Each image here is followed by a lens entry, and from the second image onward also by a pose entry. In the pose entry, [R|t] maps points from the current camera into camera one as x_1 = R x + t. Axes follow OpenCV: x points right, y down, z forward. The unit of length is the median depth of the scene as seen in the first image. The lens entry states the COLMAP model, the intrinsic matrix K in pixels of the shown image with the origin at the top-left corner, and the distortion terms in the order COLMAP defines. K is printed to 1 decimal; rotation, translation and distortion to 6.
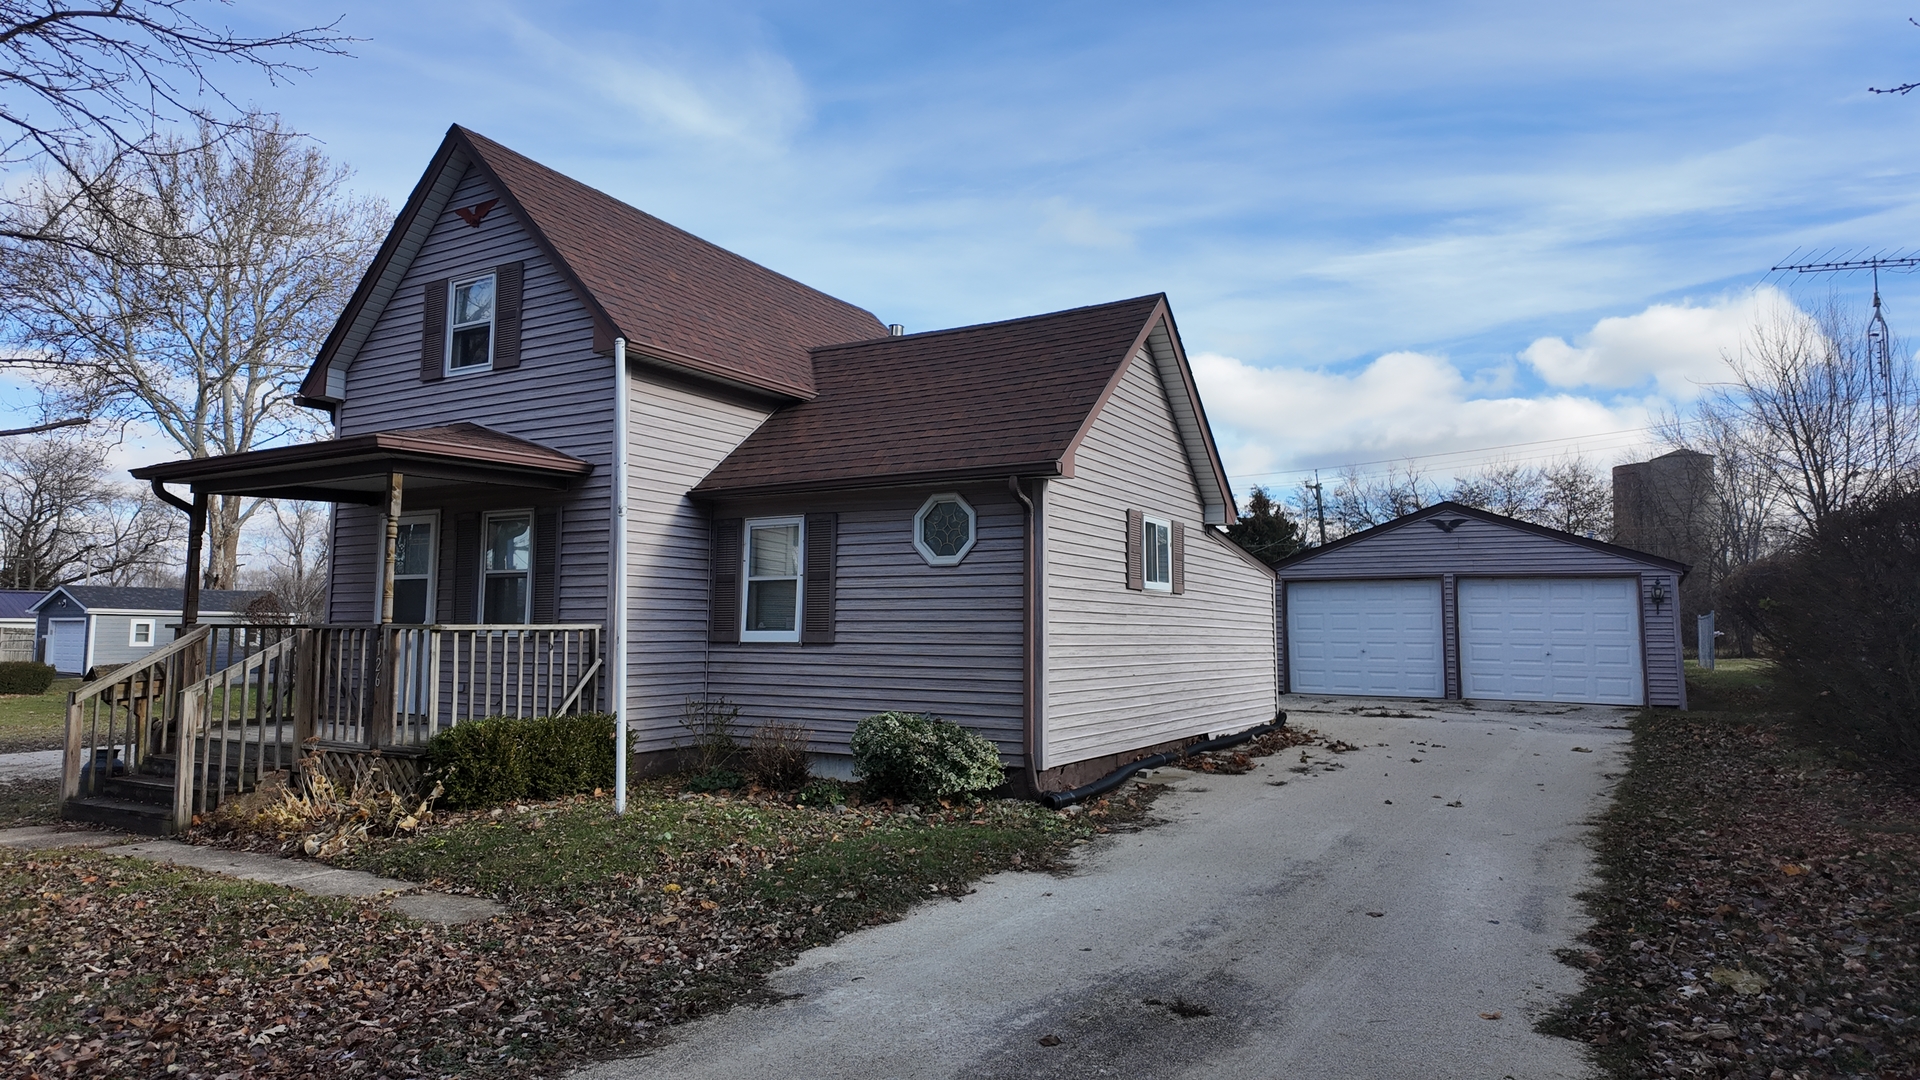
lens RADIAL K [[1117.8, 0, 960.2], [0, 1117.8, 539.2], [0, 0, 1]] dist [0.037970, -0.038254]
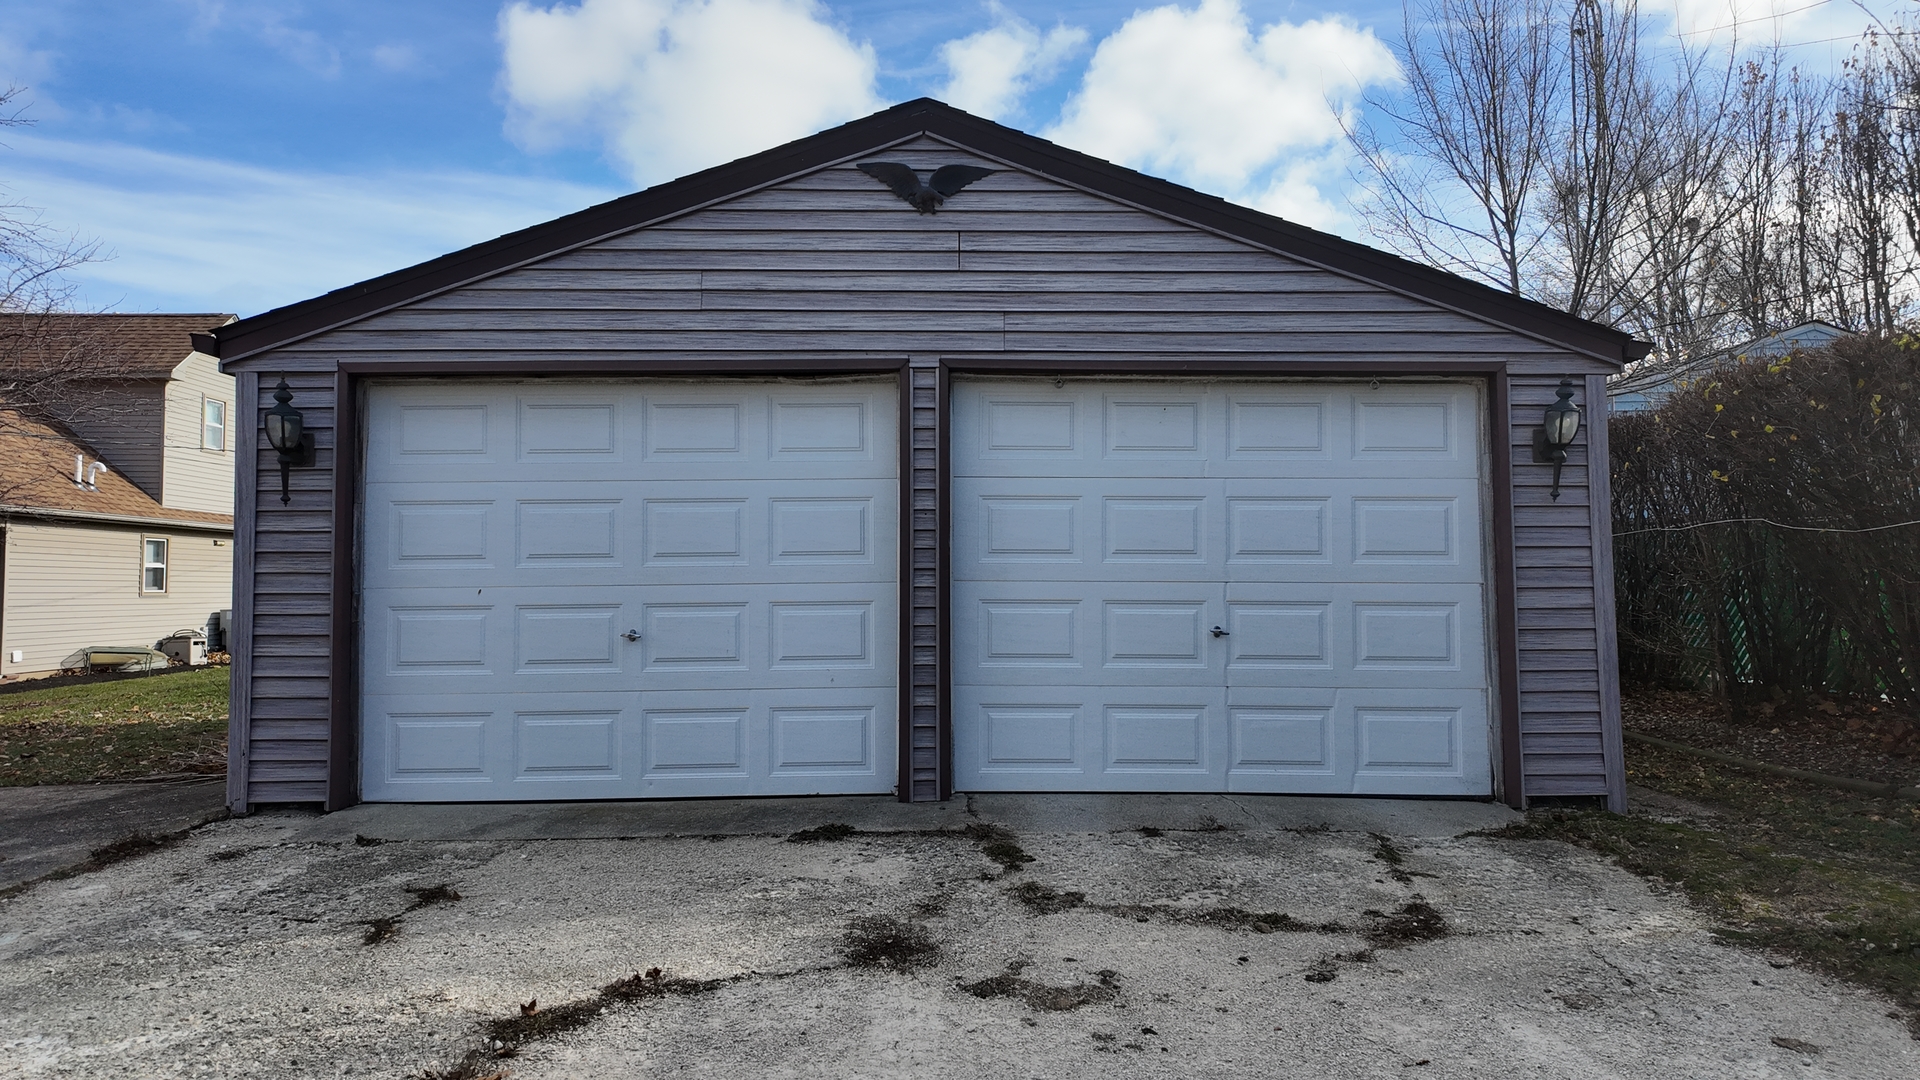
lens RADIAL K [[1117.8, 0, 960.7], [0, 1117.8, 538.2], [0, 0, 1]] dist [0.037970, -0.038254]
pose [[0.854979, 0.016870, 0.518388, 0.295437], [-0.038981, 0.998734, 0.031789, 0.067347], [-0.517196, -0.047386, 0.854554, 0.748992]]
